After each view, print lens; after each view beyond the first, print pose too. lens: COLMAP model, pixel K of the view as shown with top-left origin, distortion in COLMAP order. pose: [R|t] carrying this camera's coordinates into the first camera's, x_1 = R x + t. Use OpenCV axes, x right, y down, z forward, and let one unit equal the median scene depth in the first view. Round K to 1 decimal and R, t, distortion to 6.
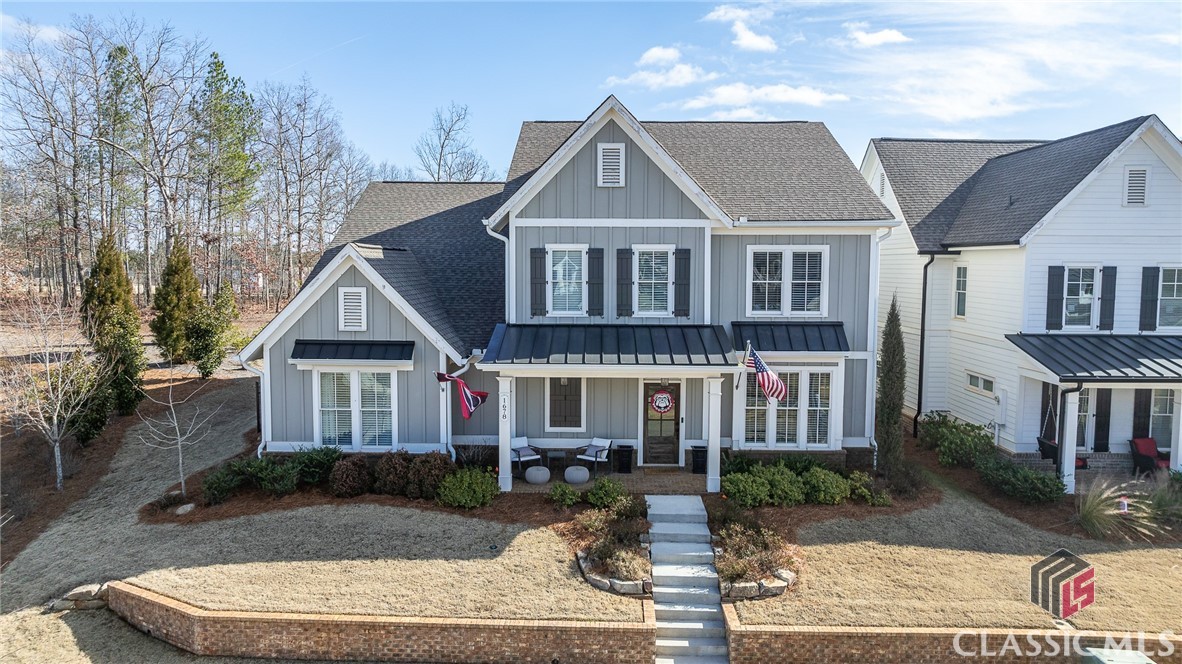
lens RADIAL K [[833.9, 0, 591.4], [0, 833.9, 331.5], [0, 0, 1]] dist [-0.029348, 0.026288]
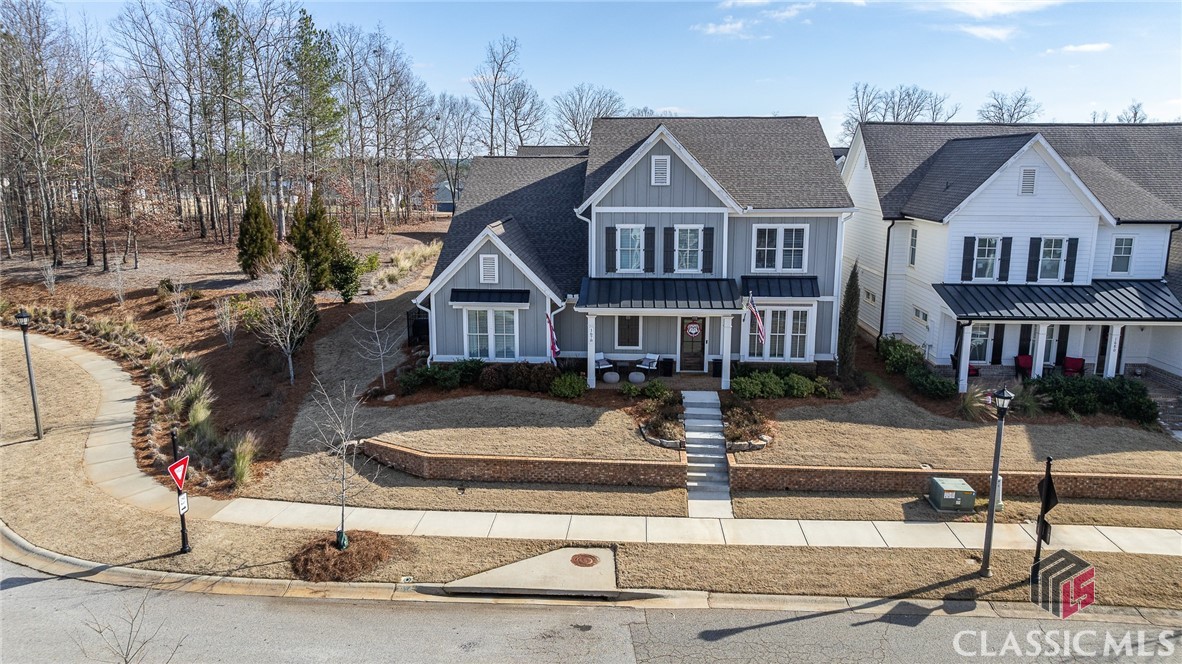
lens RADIAL K [[833.9, 0, 589.8], [0, 833.9, 329.4], [0, 0, 1]] dist [-0.029348, 0.026288]
pose [[0.999086, 0.004028, -0.042552, -0.037690], [0.000878, 0.993406, 0.114644, -0.088921], [0.042733, -0.114577, 0.992495, -0.499195]]
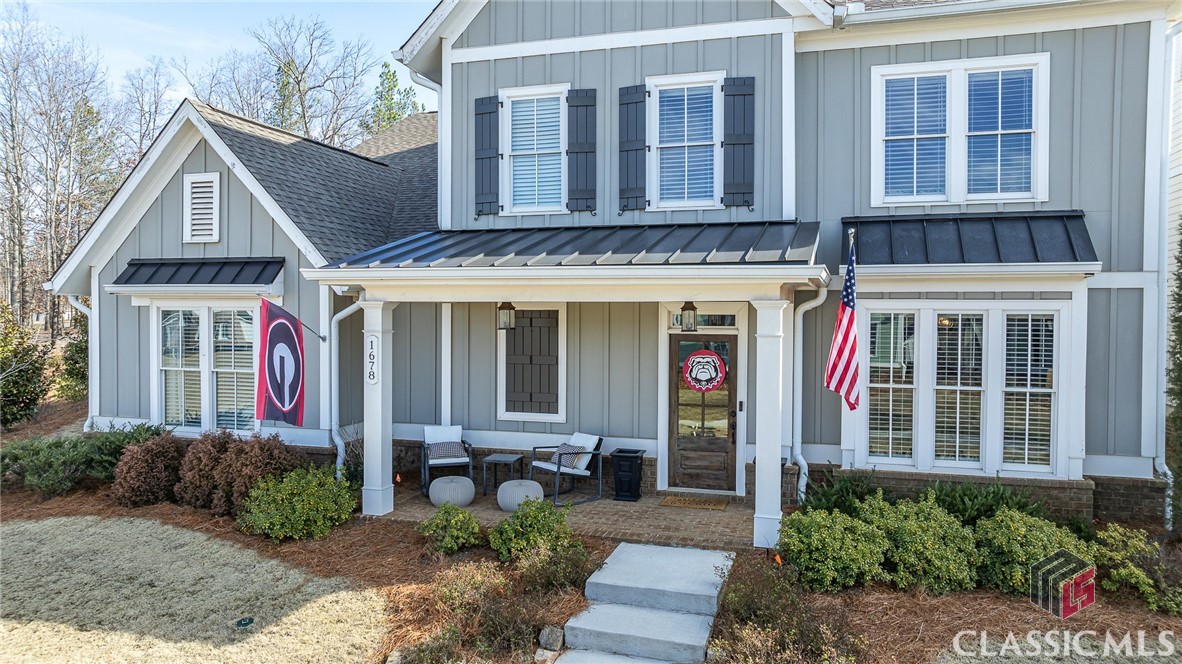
lens RADIAL K [[833.9, 0, 592.6], [0, 833.9, 332.4], [0, 0, 1]] dist [-0.029348, 0.026288]
pose [[0.958586, 0.006001, -0.284740, 0.171080], [-0.022806, 0.998185, -0.055739, 0.093066], [0.283889, 0.059925, 0.956983, 0.479266]]
